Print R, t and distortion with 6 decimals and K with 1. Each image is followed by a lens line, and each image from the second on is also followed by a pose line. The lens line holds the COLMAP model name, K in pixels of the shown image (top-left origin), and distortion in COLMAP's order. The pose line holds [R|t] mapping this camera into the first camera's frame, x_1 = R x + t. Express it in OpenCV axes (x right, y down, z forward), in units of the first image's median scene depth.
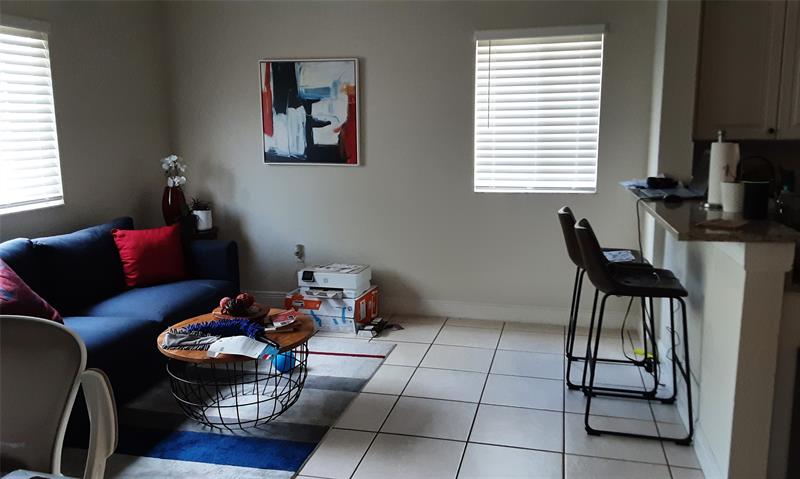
lens RADIAL K [[633.8, 0, 398.5], [0, 633.8, 236.5], [0, 0, 1]] dist [0.060328, -0.046420]
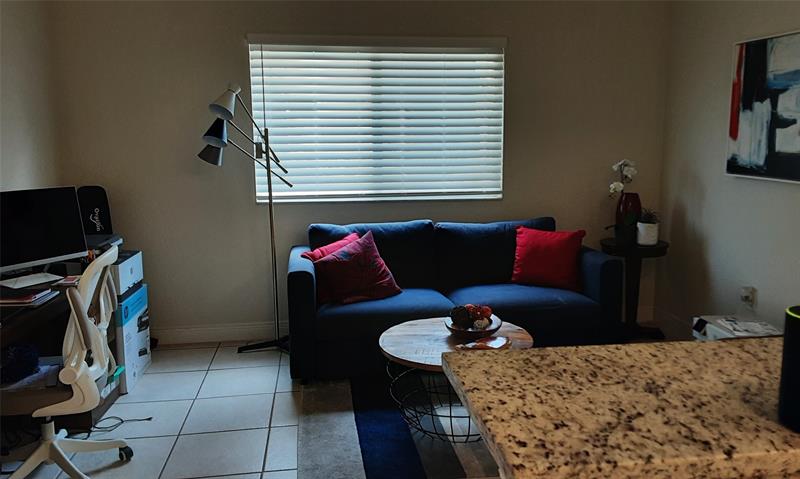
lens RADIAL K [[633.8, 0, 396.5], [0, 633.8, 227.2], [0, 0, 1]] dist [0.060328, -0.046420]
pose [[0.376458, 0.141314, -0.915593, 0.382588], [-0.155634, 0.983899, 0.087866, -0.059976], [0.913268, 0.109419, 0.392390, 0.343286]]
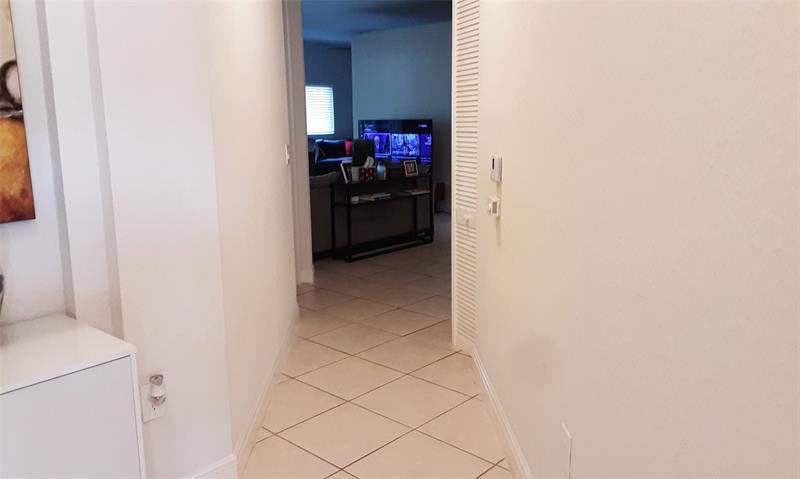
lens RADIAL K [[633.8, 0, 400.4], [0, 633.8, 239.1], [0, 0, 1]] dist [0.060328, -0.046420]
pose [[0.880973, 0.096847, -0.463150, 1.284222], [-0.089128, 0.995273, 0.038583, 0.313608], [0.464697, 0.007289, 0.885440, -1.673784]]
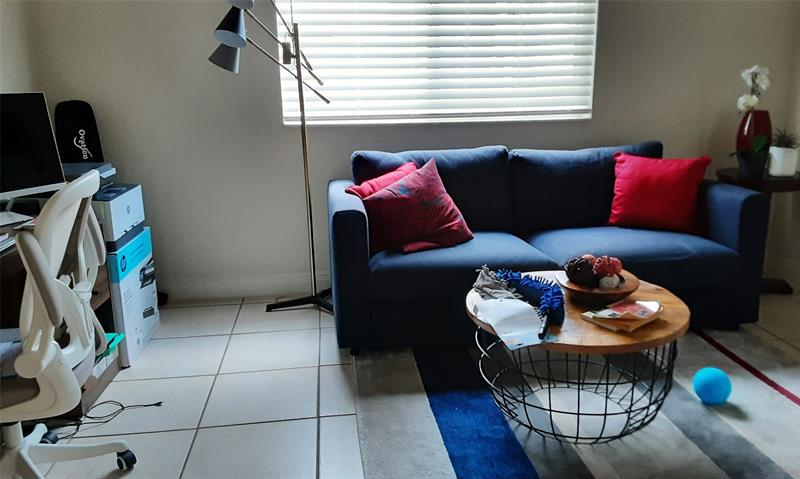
lens RADIAL K [[633.8, 0, 401.0], [0, 633.8, 238.1], [0, 0, 1]] dist [0.060328, -0.046420]
pose [[0.367290, 0.238781, -0.898933, 0.193506], [-0.152945, 0.968833, 0.194858, -0.019045], [0.917445, 0.065918, 0.392364, 0.360764]]
